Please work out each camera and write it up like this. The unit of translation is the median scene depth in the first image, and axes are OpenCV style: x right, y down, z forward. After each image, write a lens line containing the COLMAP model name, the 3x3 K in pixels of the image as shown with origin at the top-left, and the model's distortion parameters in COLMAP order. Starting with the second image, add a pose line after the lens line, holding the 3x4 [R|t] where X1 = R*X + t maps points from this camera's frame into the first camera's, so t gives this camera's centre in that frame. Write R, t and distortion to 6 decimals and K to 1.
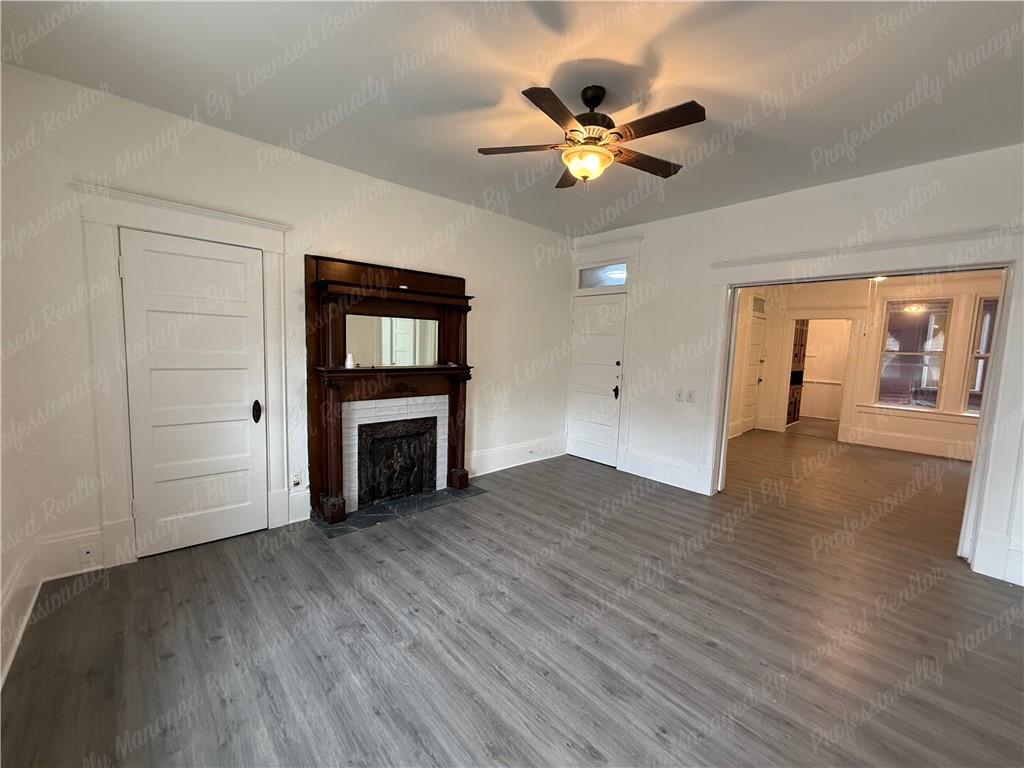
lens RADIAL K [[406.4, 0, 509.2], [0, 406.4, 383.8], [0, 0, 1]] dist [0.000494, -0.000064]
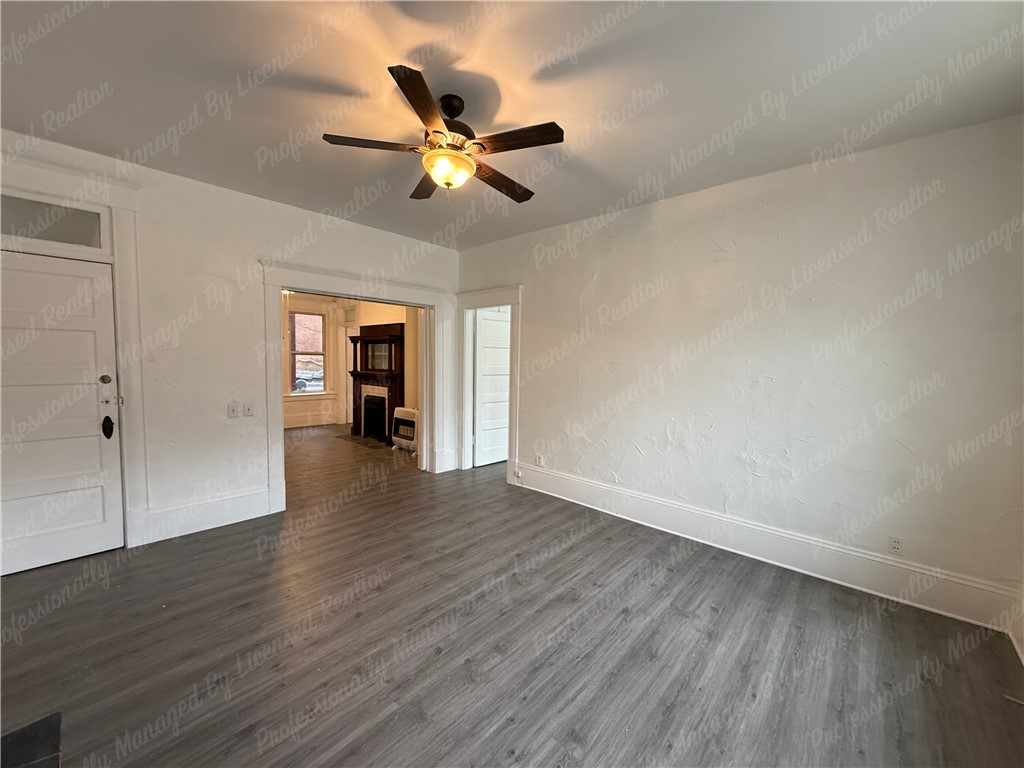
lens RADIAL K [[406.4, 0, 509.2], [0, 406.4, 383.8], [0, 0, 1]] dist [0.000494, -0.000064]
pose [[-0.087037, -0.097540, 0.991418, -0.591827], [0.075753, 0.991666, 0.104215, -0.094410], [-0.993321, 0.084174, -0.078923, 0.699439]]
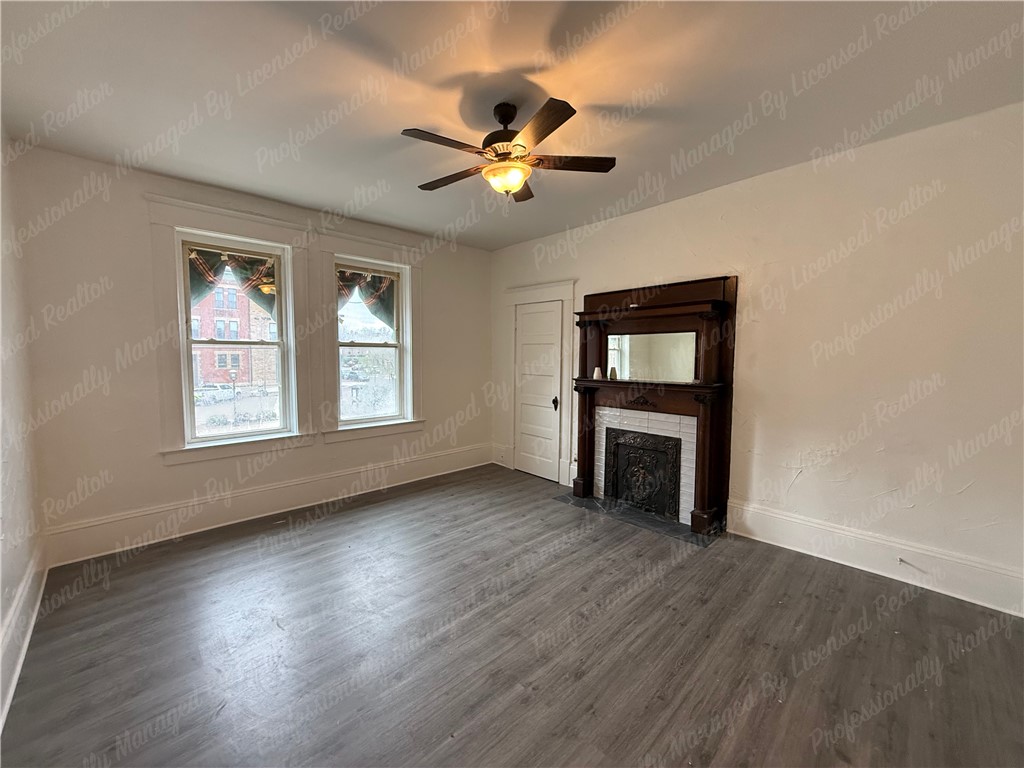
lens RADIAL K [[406.4, 0, 509.2], [0, 406.4, 383.8], [0, 0, 1]] dist [0.000494, -0.000064]
pose [[0.024815, 0.039286, -0.998920, 0.885610], [-0.098444, 0.994467, 0.036665, -0.045471], [0.994833, 0.097428, 0.028545, 0.734429]]
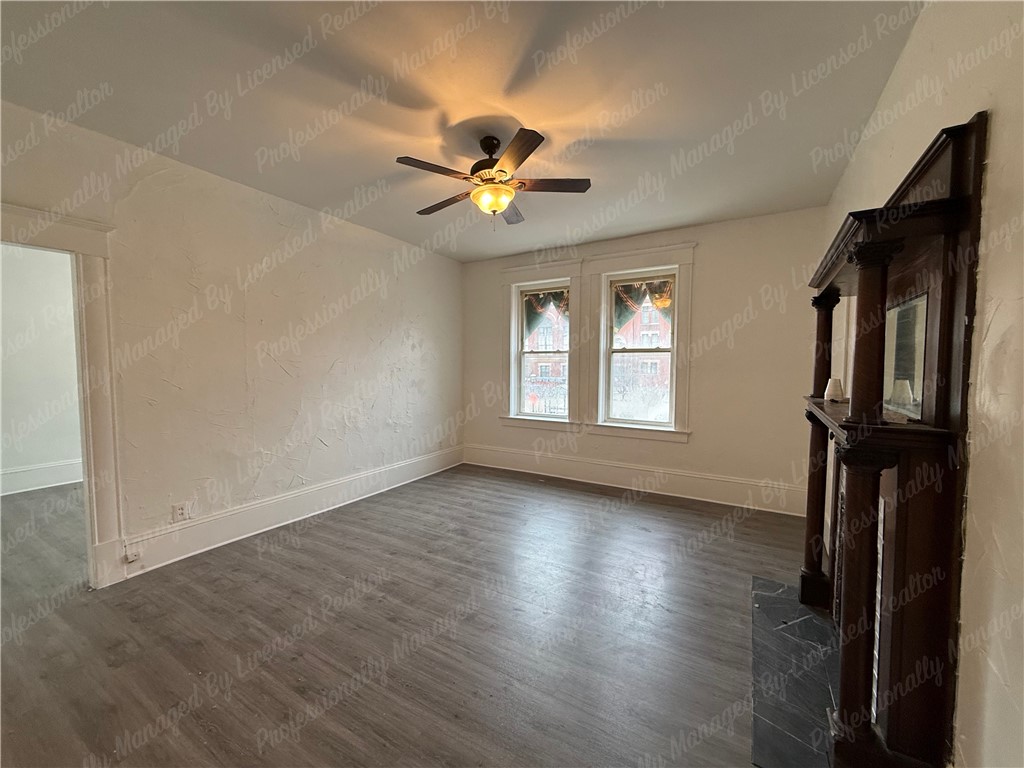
lens RADIAL K [[406.4, 0, 509.2], [0, 406.4, 383.8], [0, 0, 1]] dist [0.000494, -0.000064]
pose [[-0.957042, -0.016846, -0.289459, 0.339130], [-0.057823, 0.989346, 0.133604, -0.130182], [0.284124, 0.144602, -0.947820, 1.560501]]
